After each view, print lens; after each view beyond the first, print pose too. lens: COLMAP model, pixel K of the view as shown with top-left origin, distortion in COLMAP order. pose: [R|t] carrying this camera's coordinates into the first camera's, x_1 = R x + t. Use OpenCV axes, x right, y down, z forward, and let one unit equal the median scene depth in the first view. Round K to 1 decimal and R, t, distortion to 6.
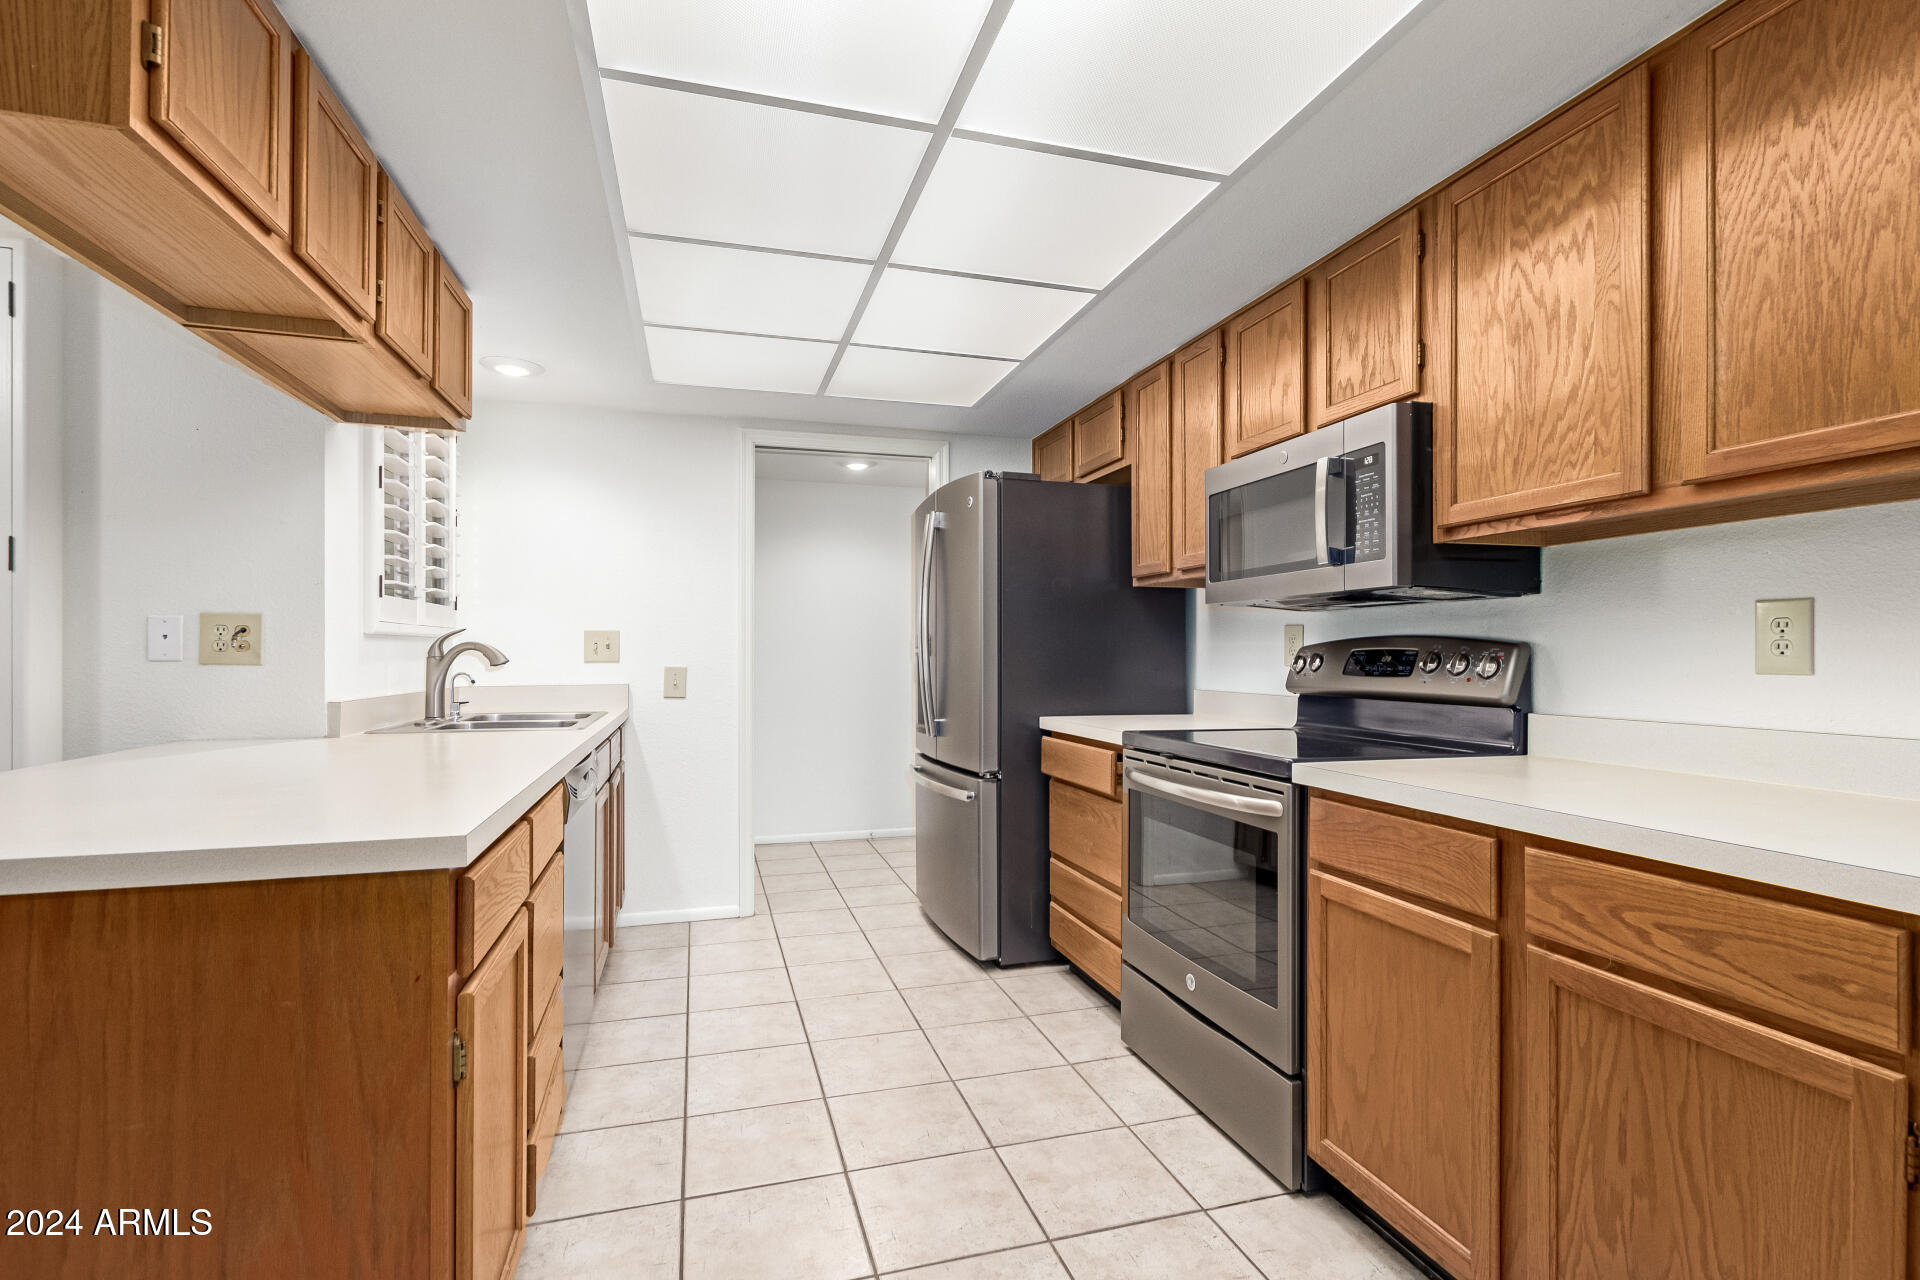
lens RADIAL K [[894.6, 0, 944.2], [0, 894.6, 655.1], [0, 0, 1]] dist [0.000791, 0.000002]
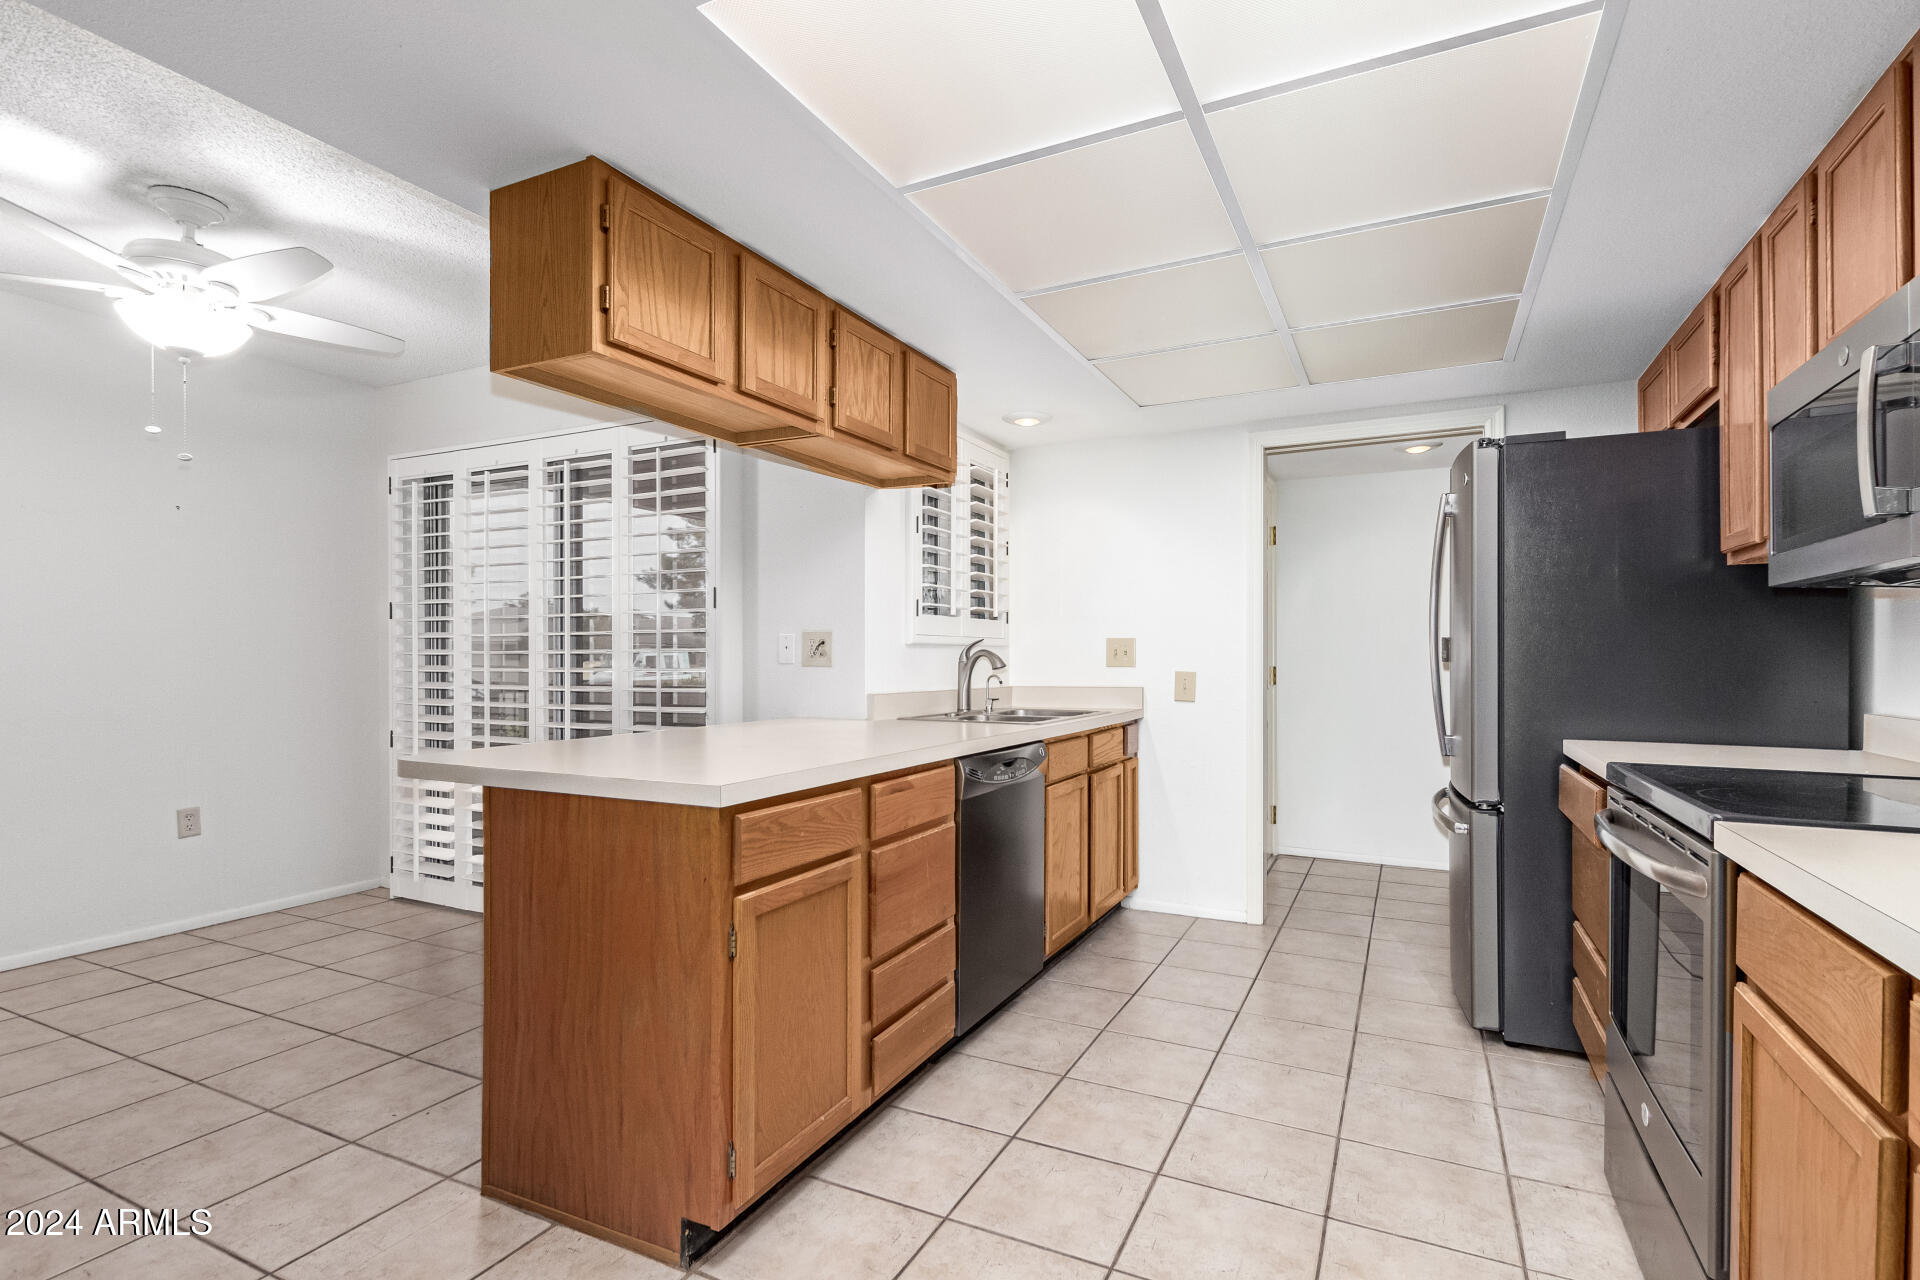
lens RADIAL K [[881.3, 0, 973.3], [0, 881.3, 656.3], [0, 0, 1]] dist [0.003945, -0.000183]
pose [[0.743712, -0.002347, -0.668496, 0.276353], [-0.001871, 0.999983, -0.005592, 0.001402], [0.668498, 0.005410, 0.743695, 0.084182]]
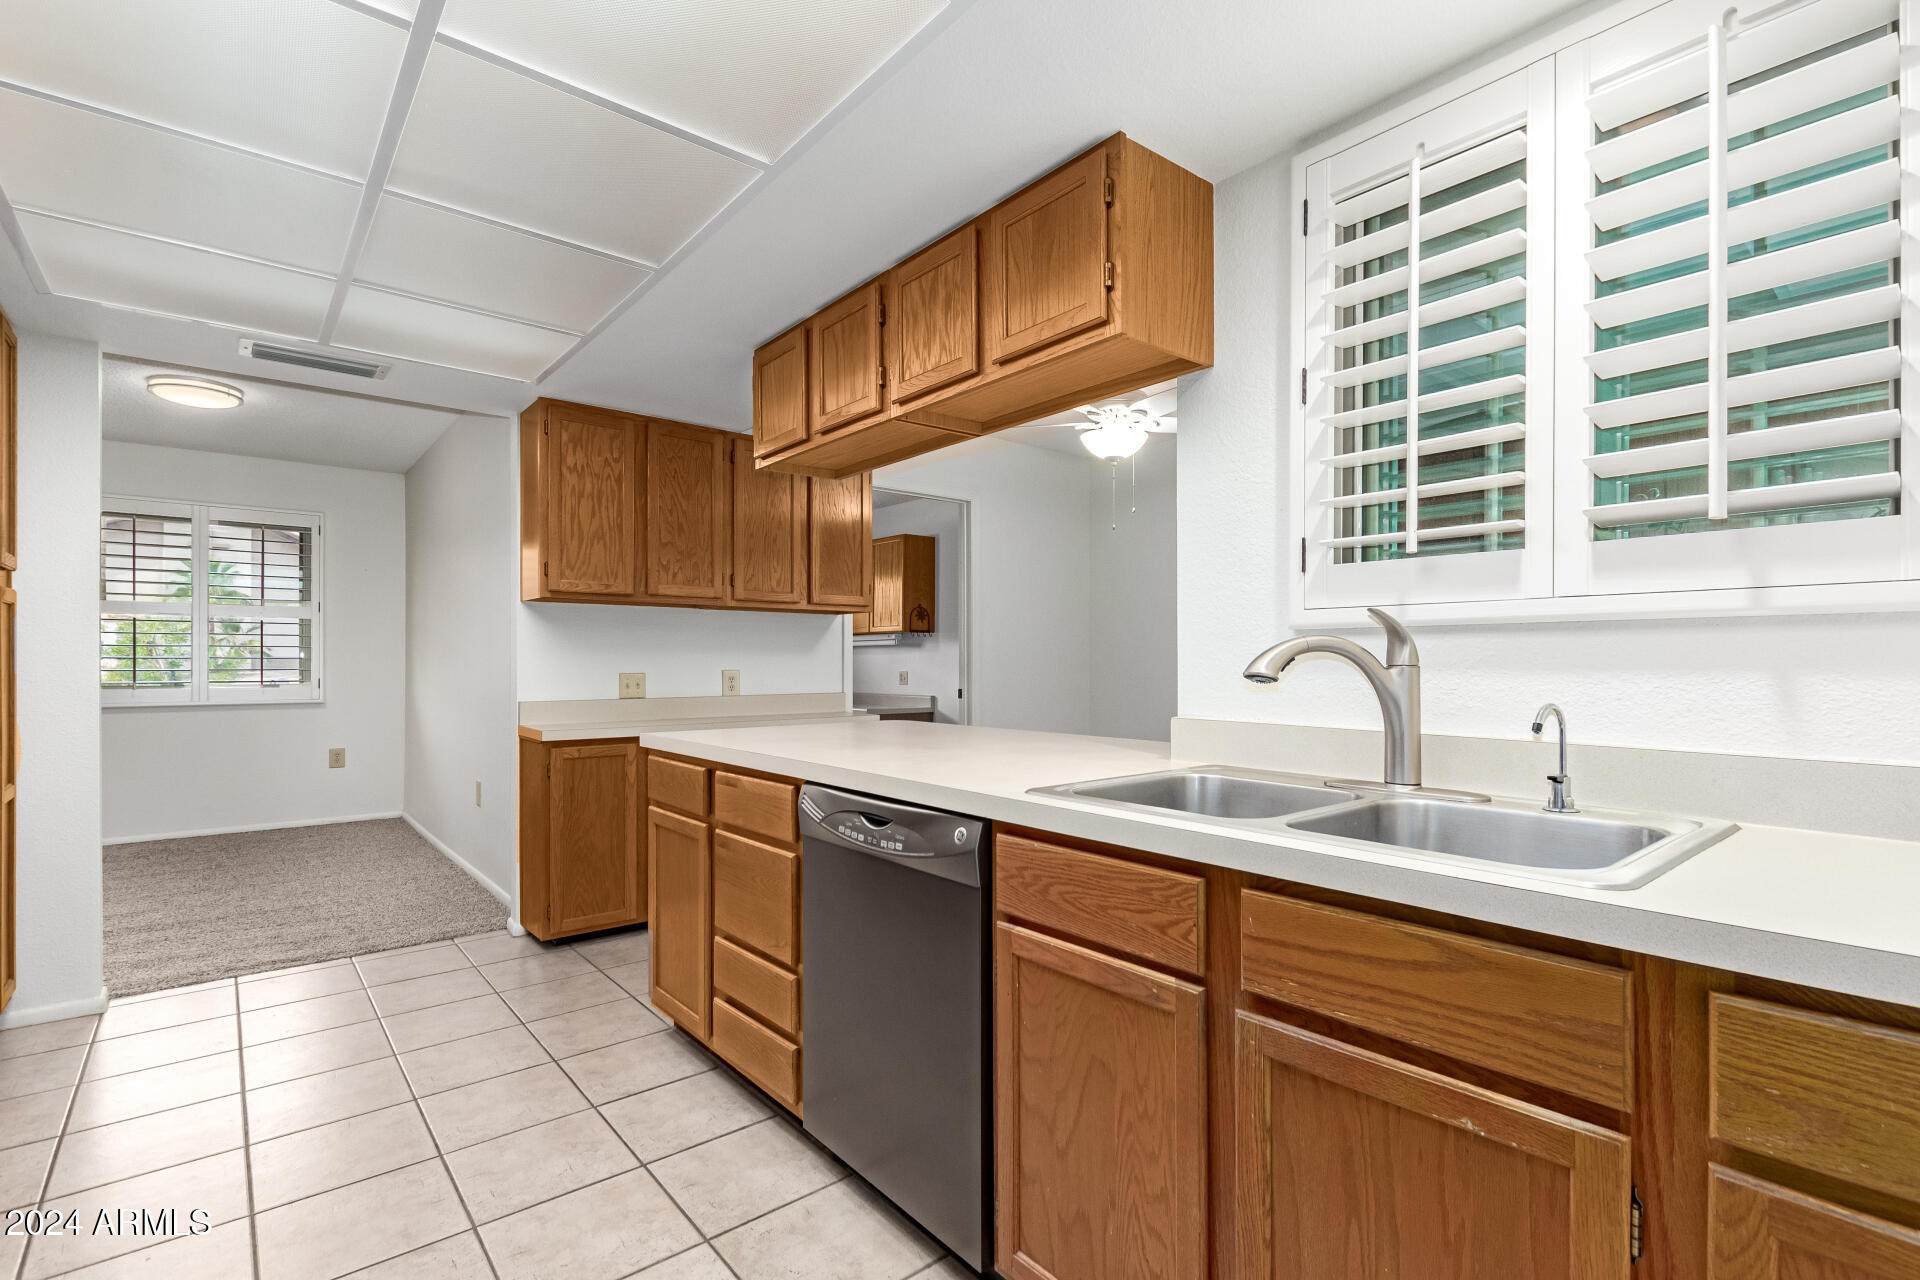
lens RADIAL K [[894.6, 0, 944.2], [0, 894.6, 655.1], [0, 0, 1]] dist [0.000791, 0.000002]
pose [[-0.916051, 0.001841, -0.401057, -0.129081], [0.002907, 0.999994, -0.002050, -0.003189], [0.401051, -0.003044, -0.916051, 1.407523]]
